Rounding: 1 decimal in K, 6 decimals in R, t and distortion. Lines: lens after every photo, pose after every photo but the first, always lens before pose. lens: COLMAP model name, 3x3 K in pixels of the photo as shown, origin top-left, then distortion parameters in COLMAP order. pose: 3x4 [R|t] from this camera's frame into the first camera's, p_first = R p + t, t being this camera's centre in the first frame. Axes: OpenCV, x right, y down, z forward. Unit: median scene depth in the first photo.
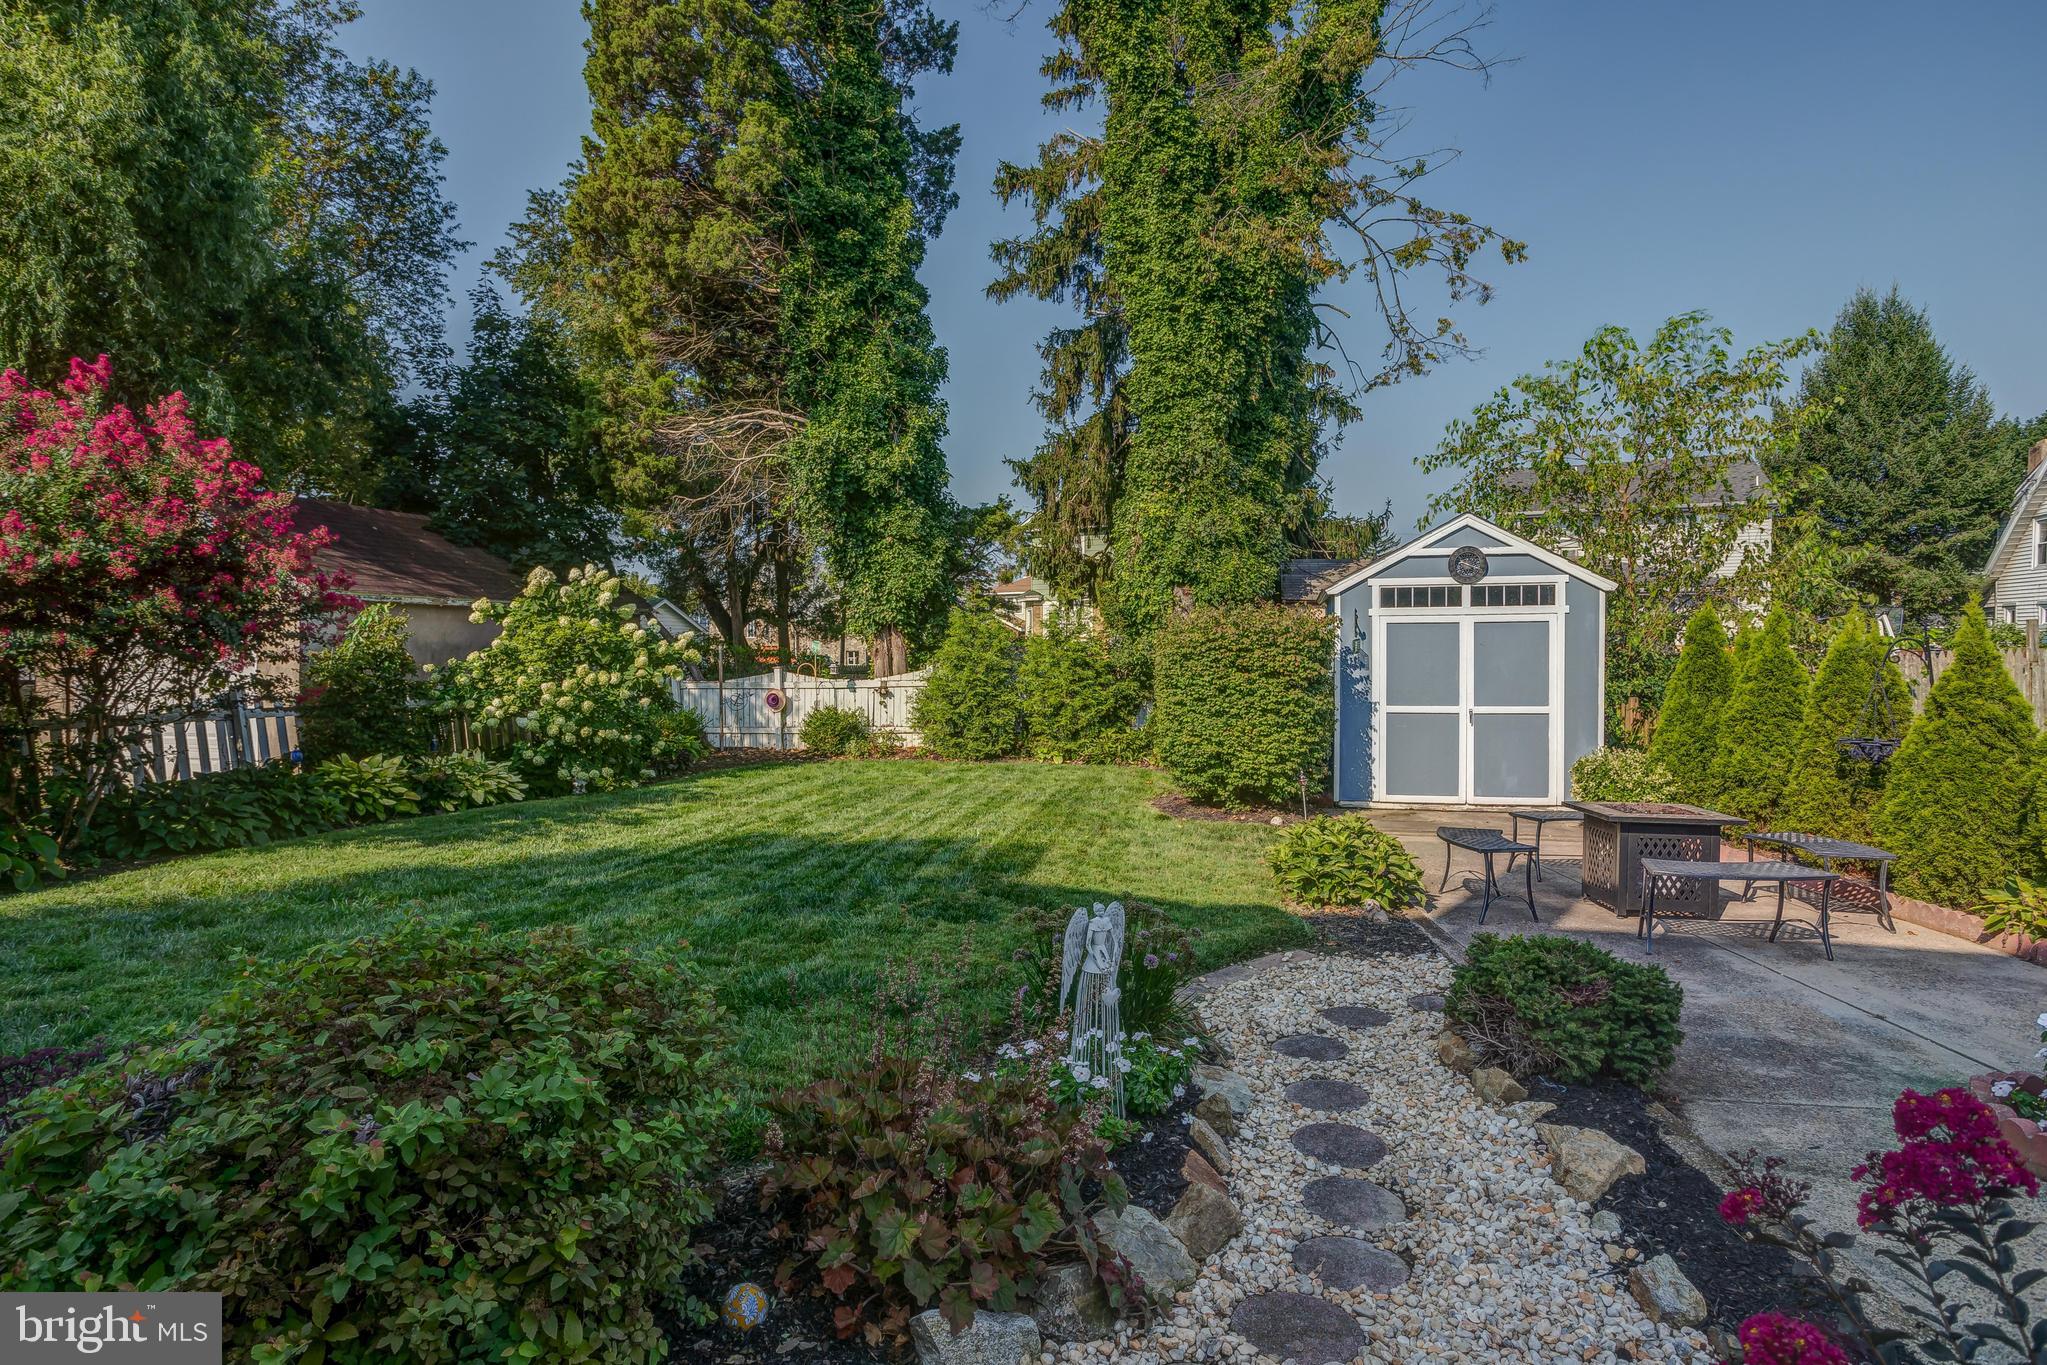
lens RADIAL K [[1134.1, 0, 1028.1], [0, 1134.1, 651.0], [0, 0, 1]] dist [-0.002876, 0.003485]
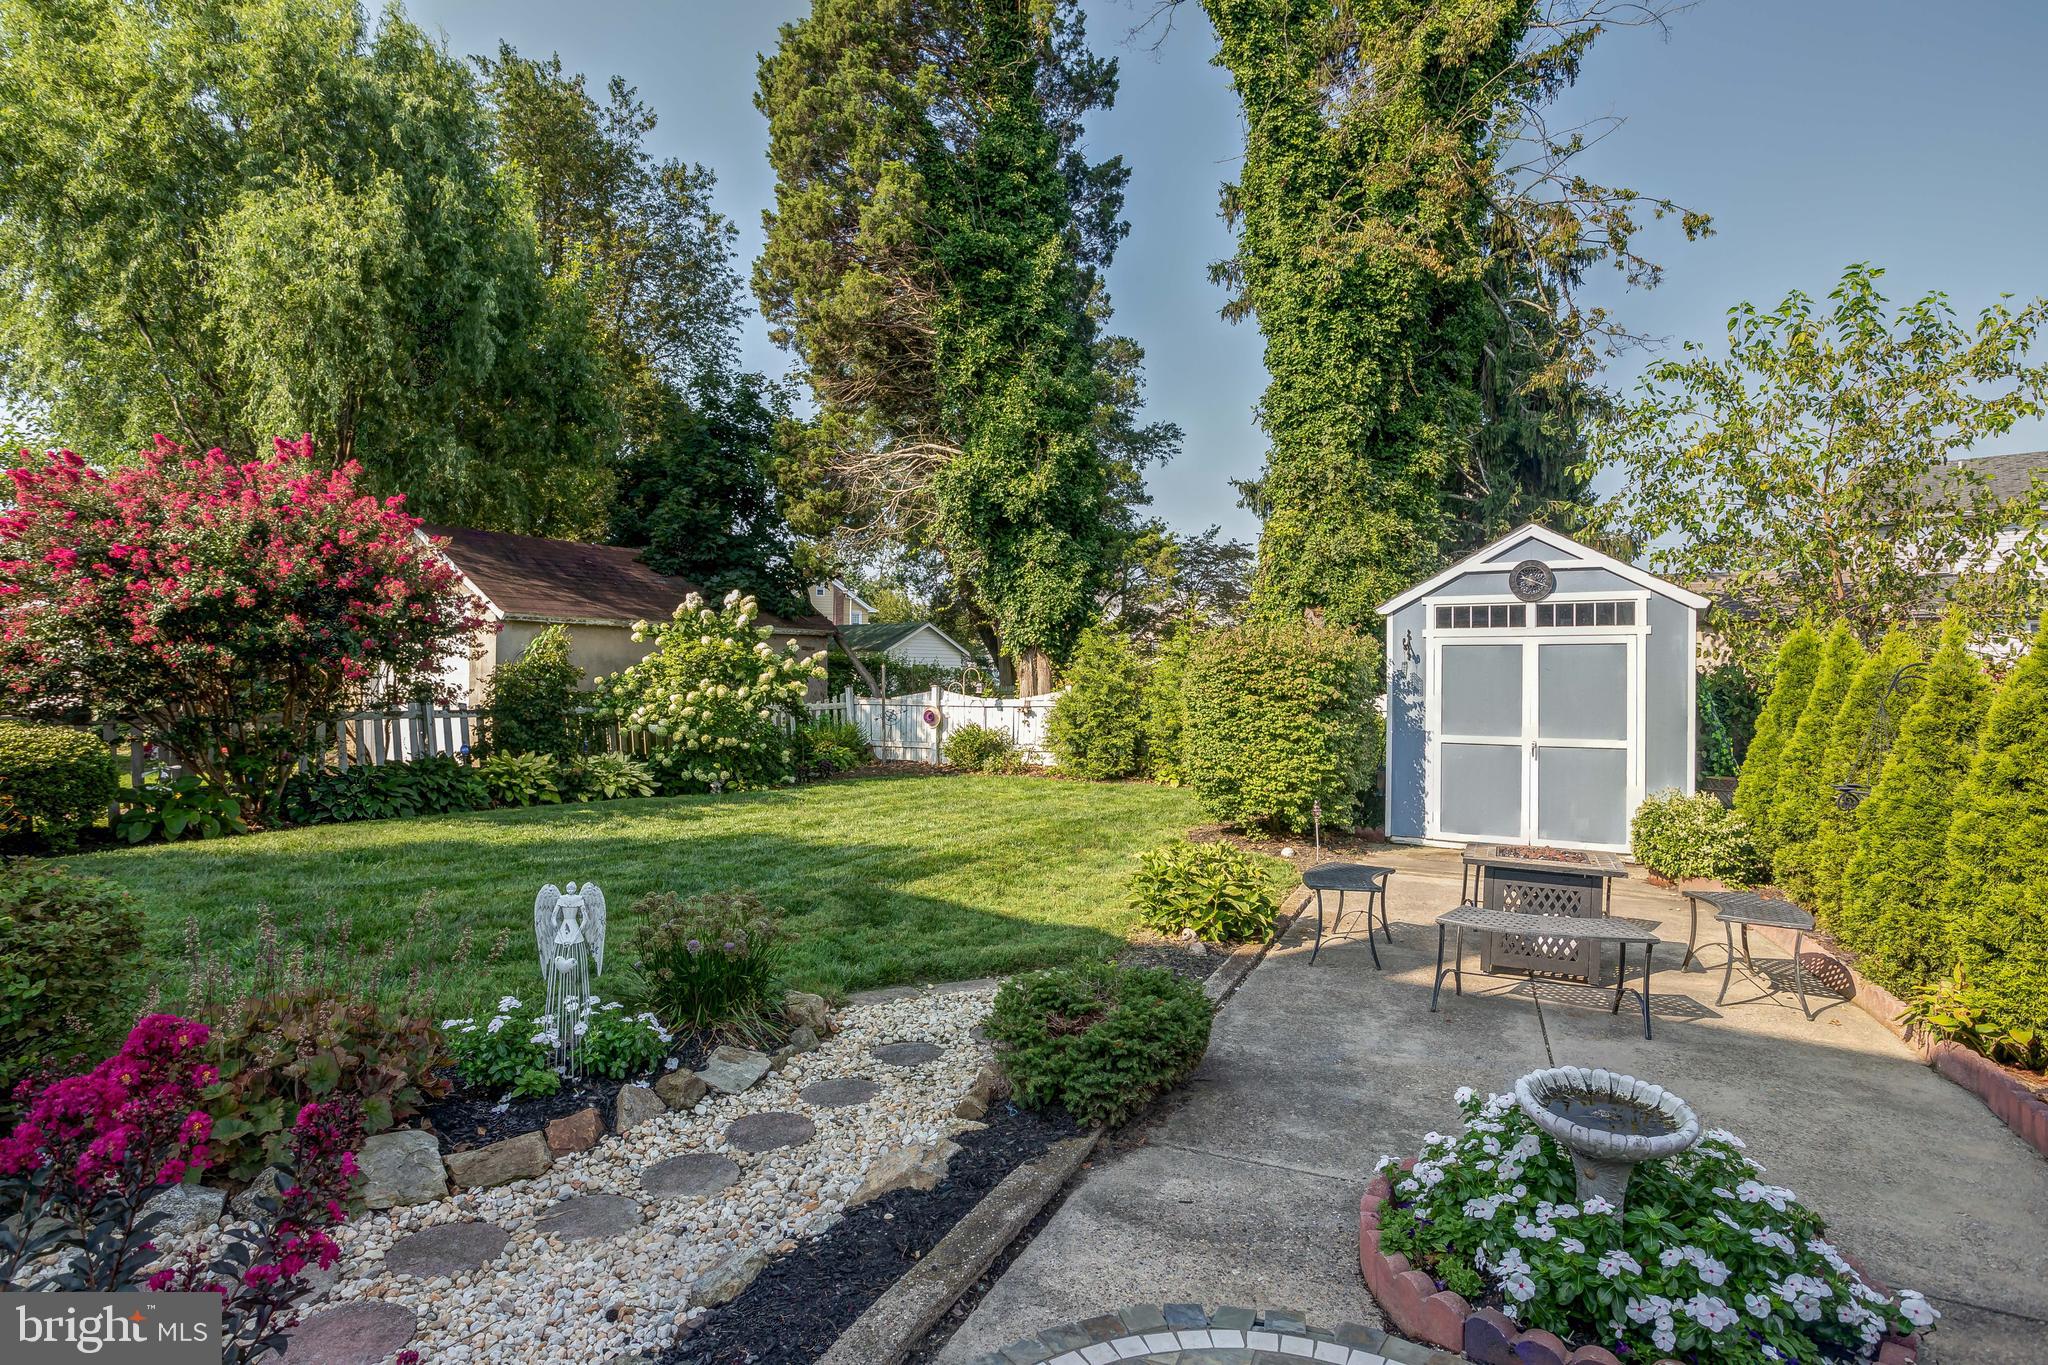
lens RADIAL K [[1134.7, 0, 1028.6], [0, 1134.7, 651.0], [0, 0, 1]] dist [-0.002876, 0.003485]
pose [[0.954589, 0.006613, -0.297851, 0.197804], [-0.013262, 0.999706, -0.020308, 0.002403], [0.297629, 0.023336, 0.954396, 0.015708]]
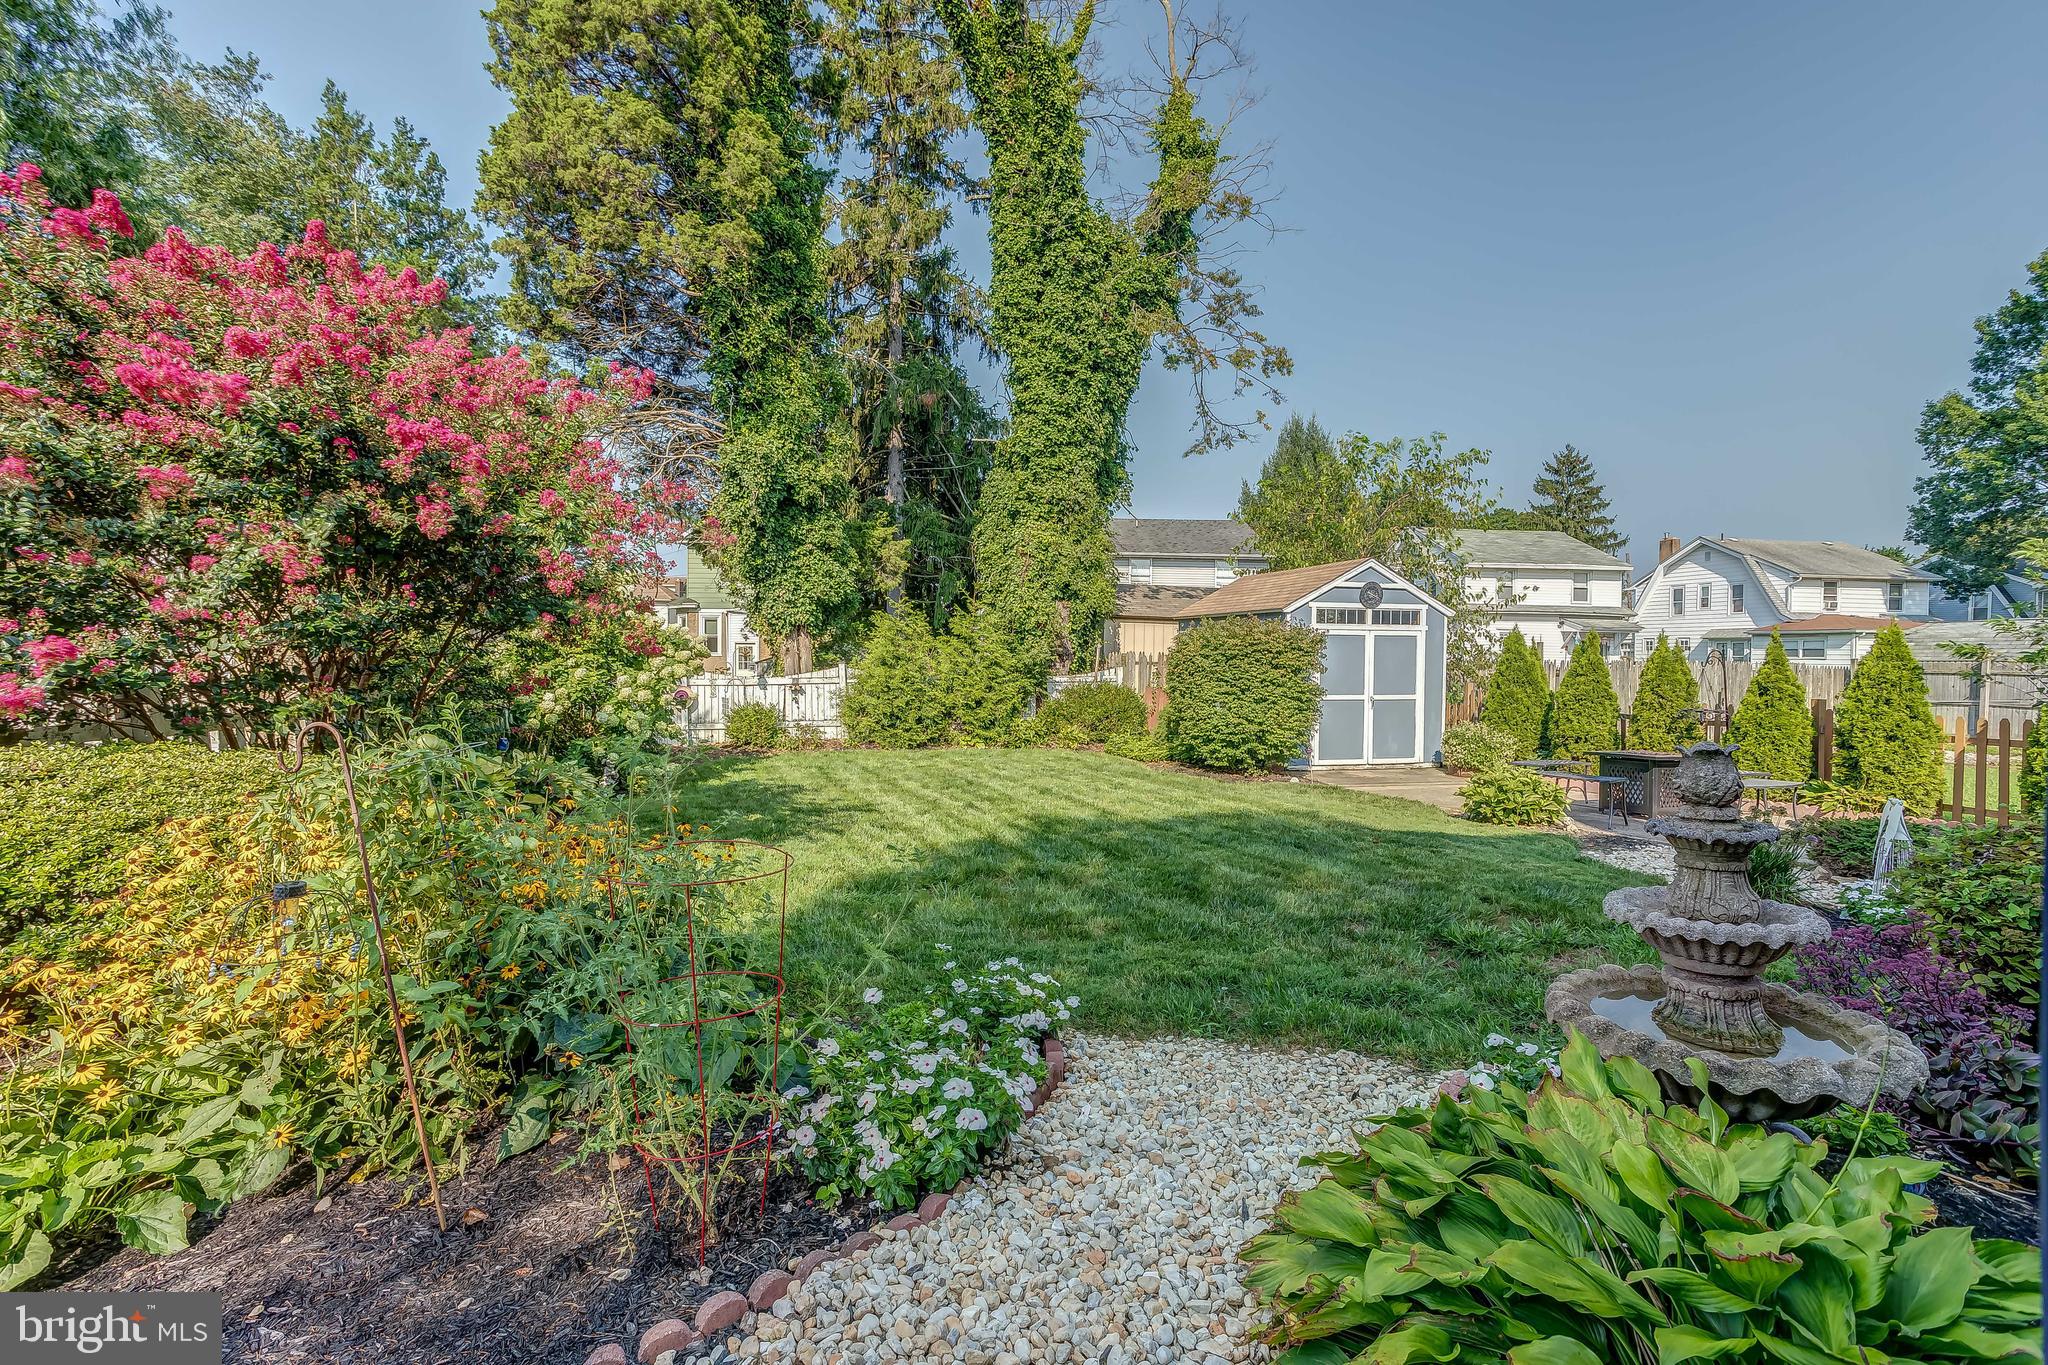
lens RADIAL K [[981.5, 0, 1015.6], [0, 981.5, 673.9], [0, 0, 1]] dist [-0.049802, 0.030244]
pose [[0.887145, 0.005885, 0.461453, -0.404583], [-0.012486, 0.999859, 0.011253, 0.010137], [-0.461322, -0.015744, 0.887093, 0.092190]]
